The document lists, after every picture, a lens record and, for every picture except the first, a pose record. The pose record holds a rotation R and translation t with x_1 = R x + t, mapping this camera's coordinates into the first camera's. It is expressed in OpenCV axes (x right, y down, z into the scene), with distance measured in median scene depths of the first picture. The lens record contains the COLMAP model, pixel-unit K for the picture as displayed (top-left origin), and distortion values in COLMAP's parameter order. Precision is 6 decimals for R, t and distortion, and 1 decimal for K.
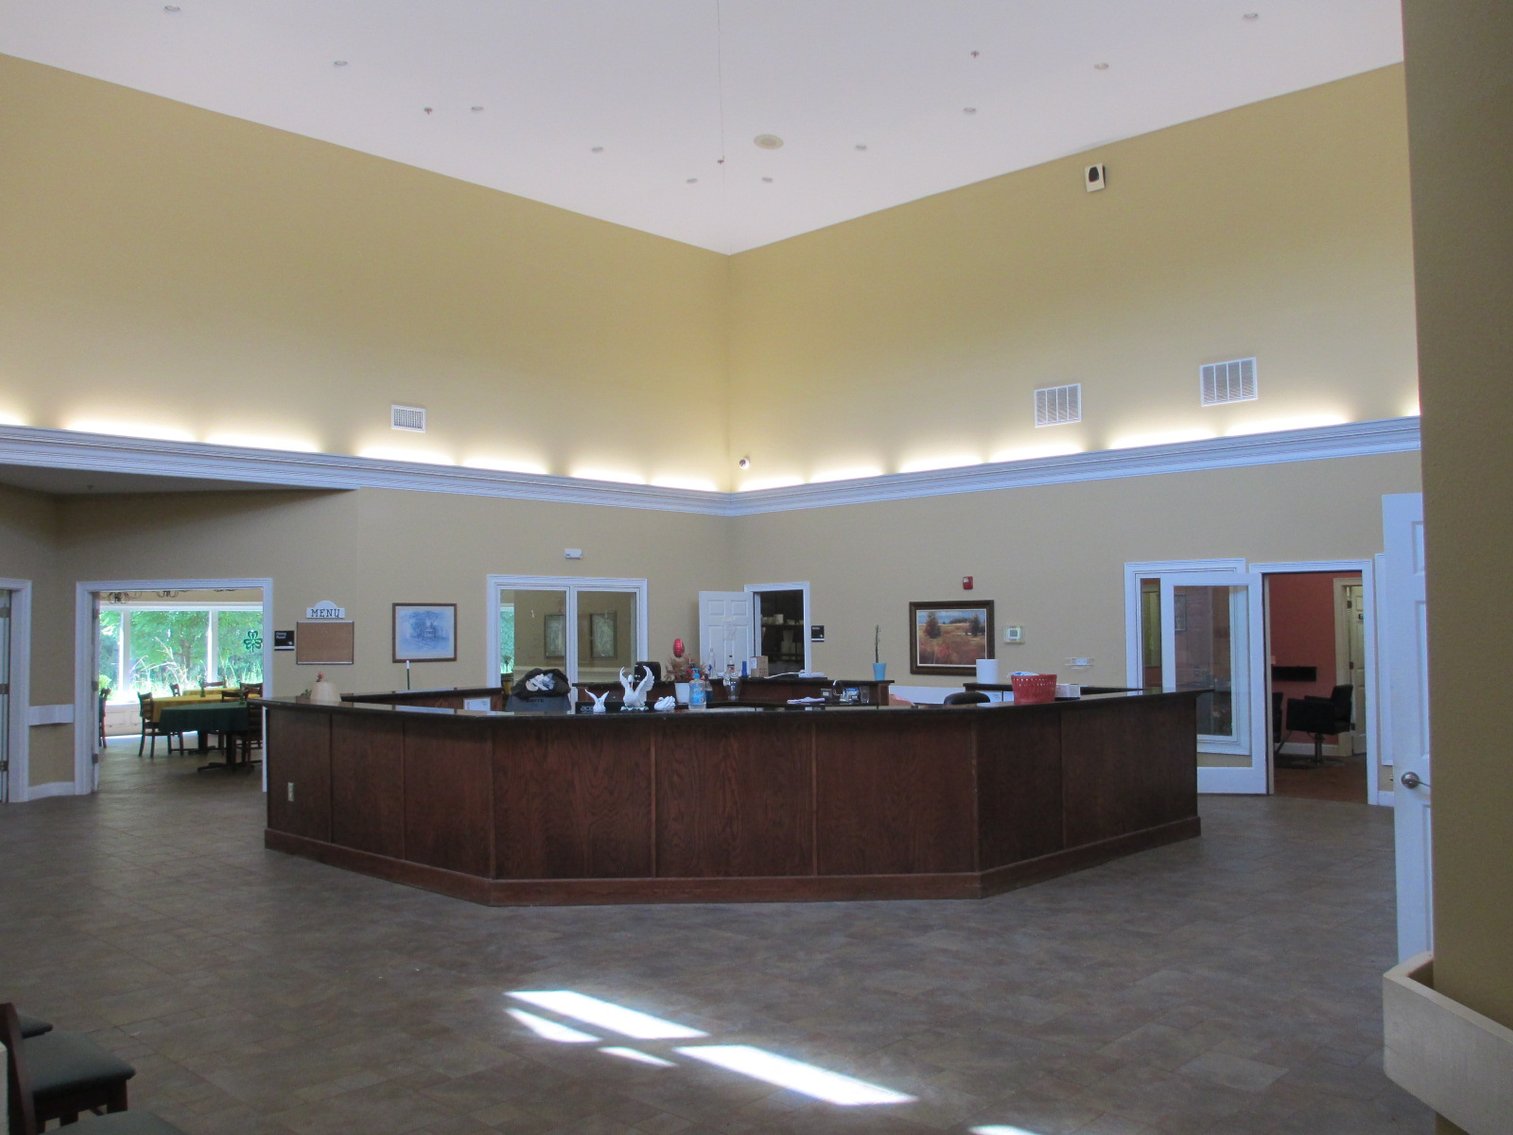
lens RADIAL K [[1258.7, 0, 756.5], [0, 1258.7, 567.5], [0, 0, 1]] dist [-0.045688, -0.000563]
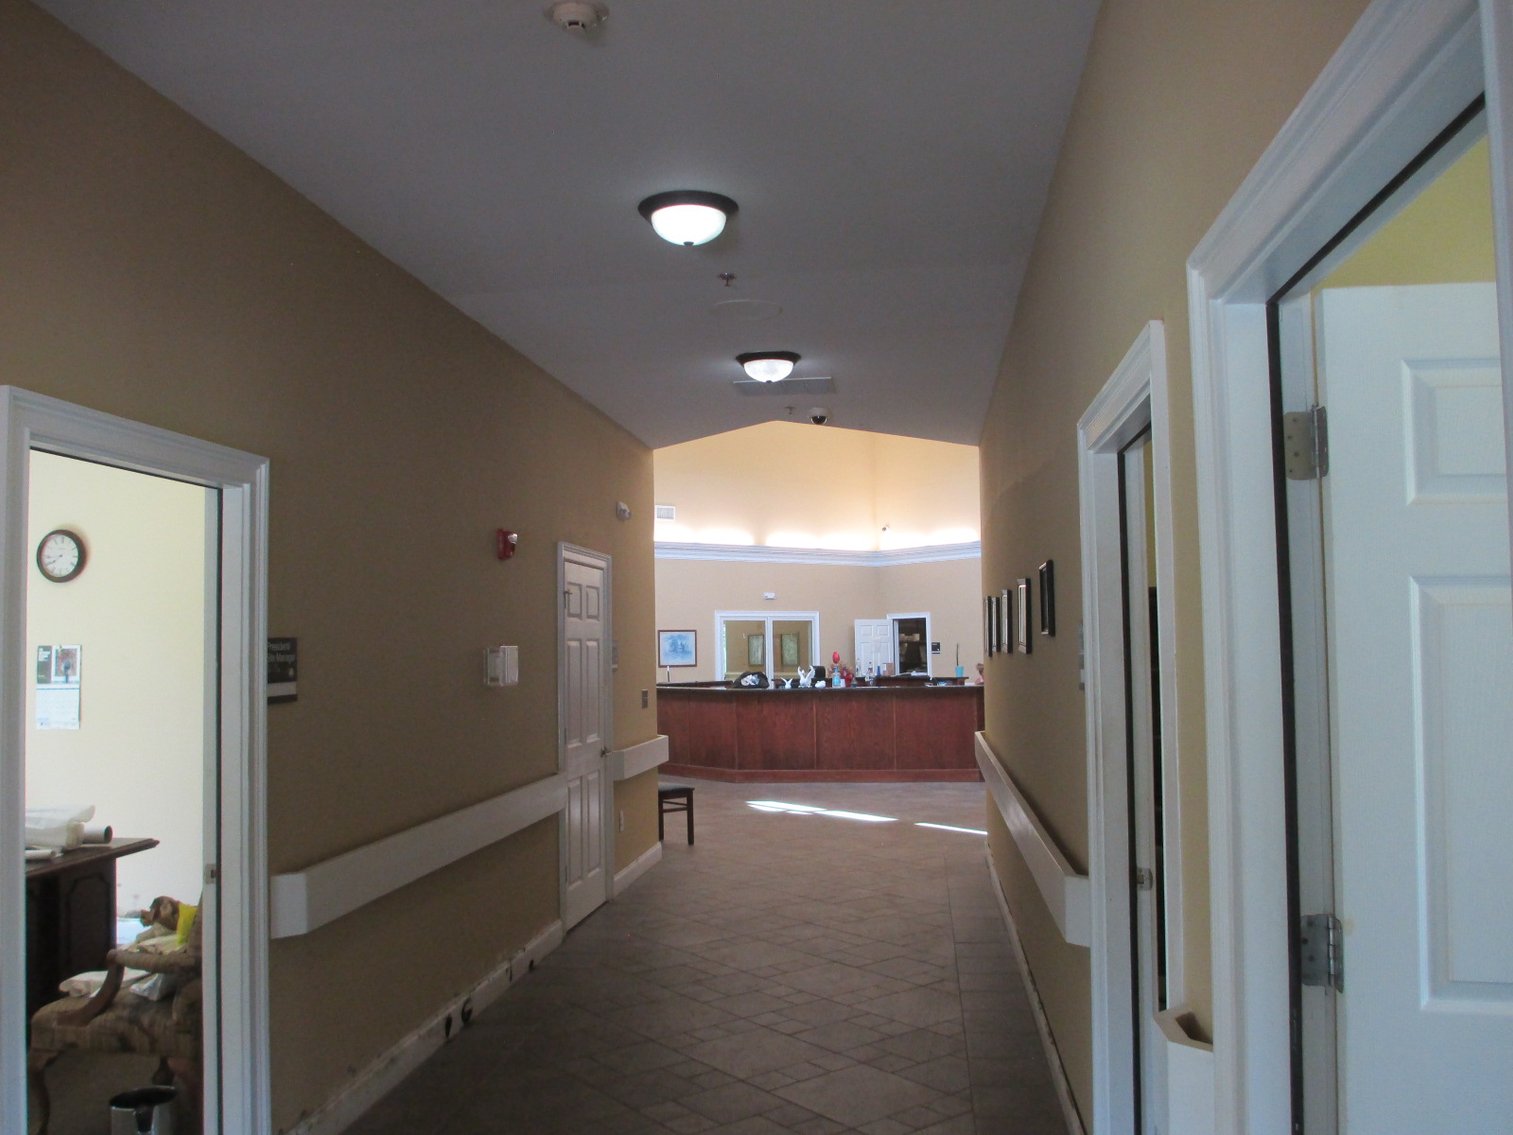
lens RADIAL K [[1258.7, 0, 756.5], [0, 1258.7, 567.5], [0, 0, 1]] dist [-0.045688, -0.000563]
pose [[0.989049, -0.013384, -0.146983, 0.066542], [0.011931, 0.999871, -0.010764, -0.031097], [0.147108, 0.008892, 0.989080, -0.539072]]
